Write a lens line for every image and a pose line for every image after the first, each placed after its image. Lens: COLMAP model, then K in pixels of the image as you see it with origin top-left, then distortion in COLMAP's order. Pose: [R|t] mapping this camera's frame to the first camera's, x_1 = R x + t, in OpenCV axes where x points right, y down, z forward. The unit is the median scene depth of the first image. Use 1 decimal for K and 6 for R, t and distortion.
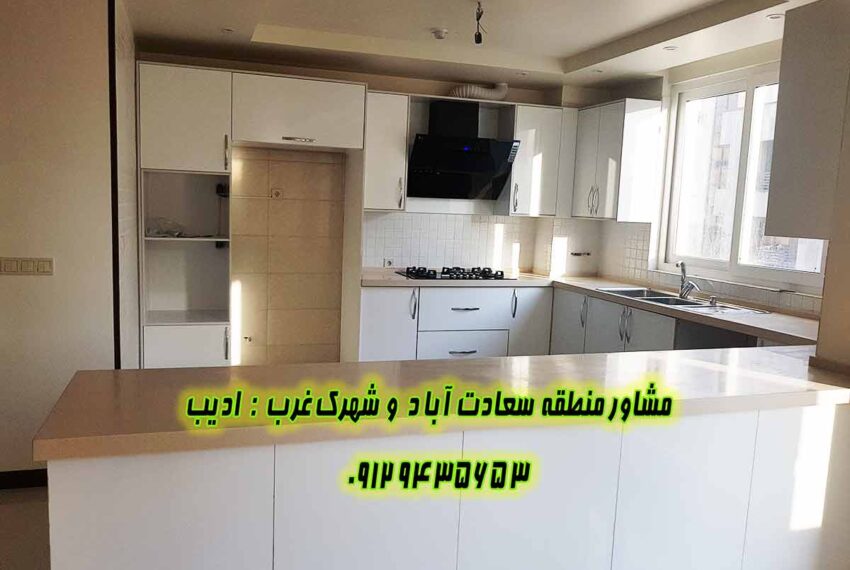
lens RADIAL K [[663.2, 0, 417.9], [0, 663.2, 289.2], [0, 0, 1]] dist [0.001461, -0.017304]
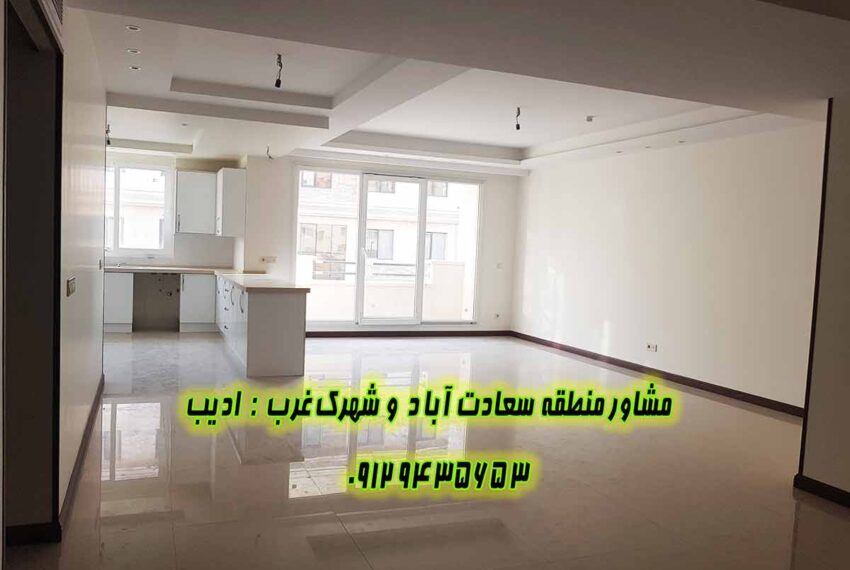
lens RADIAL K [[663.2, 0, 423.4], [0, 663.2, 286.5], [0, 0, 1]] dist [0.001461, -0.017304]
pose [[-0.099931, -0.101927, 0.989760, -1.516698], [0.076936, 0.990970, 0.109819, -0.063911], [-0.992016, 0.087122, -0.091186, 0.194128]]
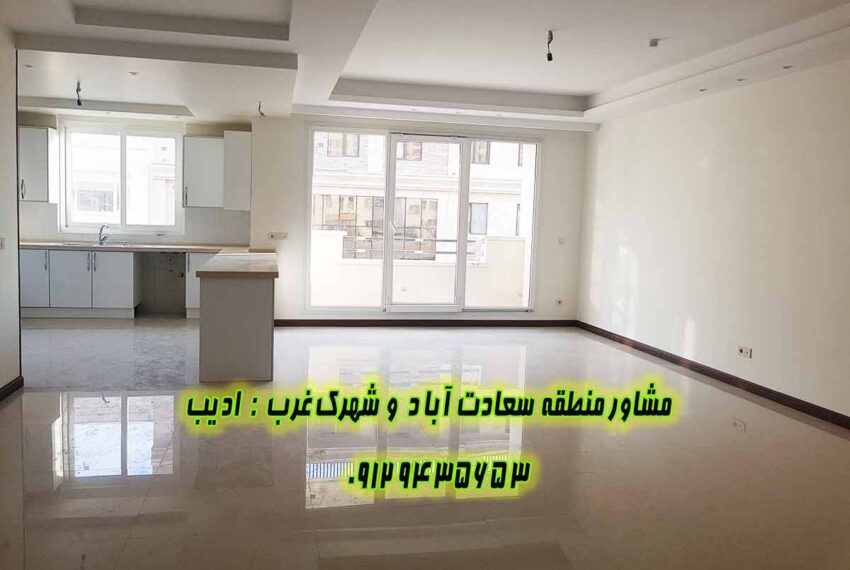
lens RADIAL K [[663.2, 0, 423.3], [0, 663.2, 272.5], [0, 0, 1]] dist [0.001461, -0.017304]
pose [[0.078766, -0.117844, 0.989903, -1.207719], [0.094739, 0.989379, 0.110243, -0.025845], [-0.992381, 0.085099, 0.089094, -0.028829]]
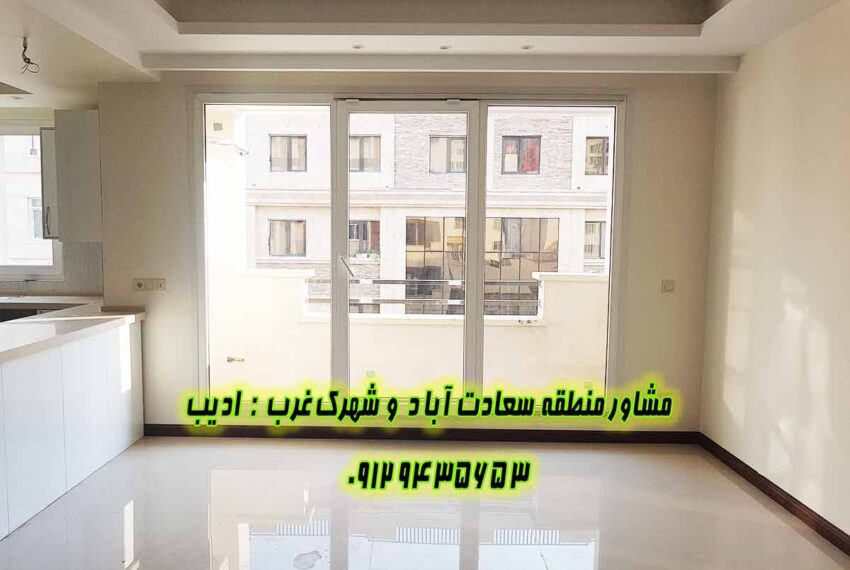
lens RADIAL K [[663.2, 0, 412.9], [0, 663.2, 287.3], [0, 0, 1]] dist [0.001461, -0.017304]
pose [[0.310689, -0.106993, 0.944471, -0.438470], [0.118775, 0.990226, 0.073105, 0.009410], [-0.943061, 0.089466, 0.320361, -0.201345]]
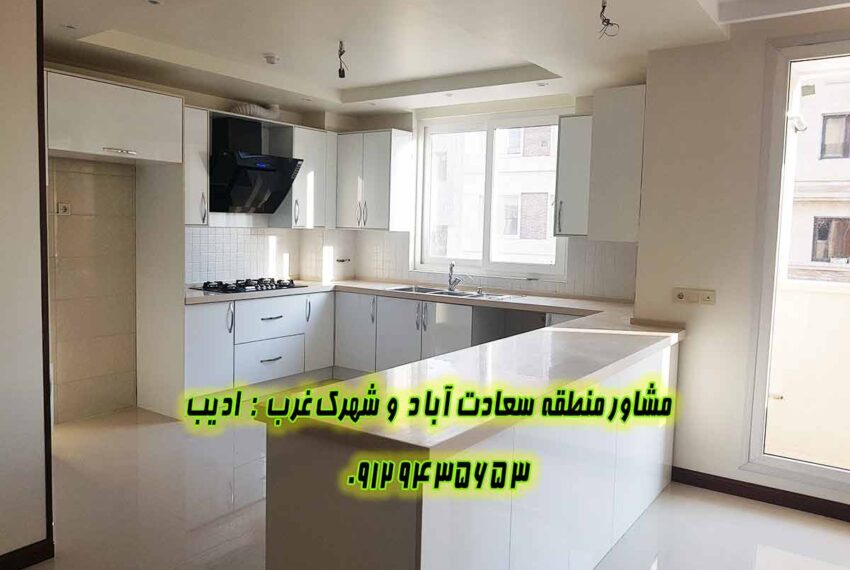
lens RADIAL K [[663.2, 0, 398.4], [0, 663.2, 277.0], [0, 0, 1]] dist [0.001461, -0.017304]
pose [[0.806683, -0.063834, 0.587526, -0.379345], [0.079863, 0.996805, -0.001352, -0.017232], [-0.585563, 0.048012, 0.809204, 0.034023]]
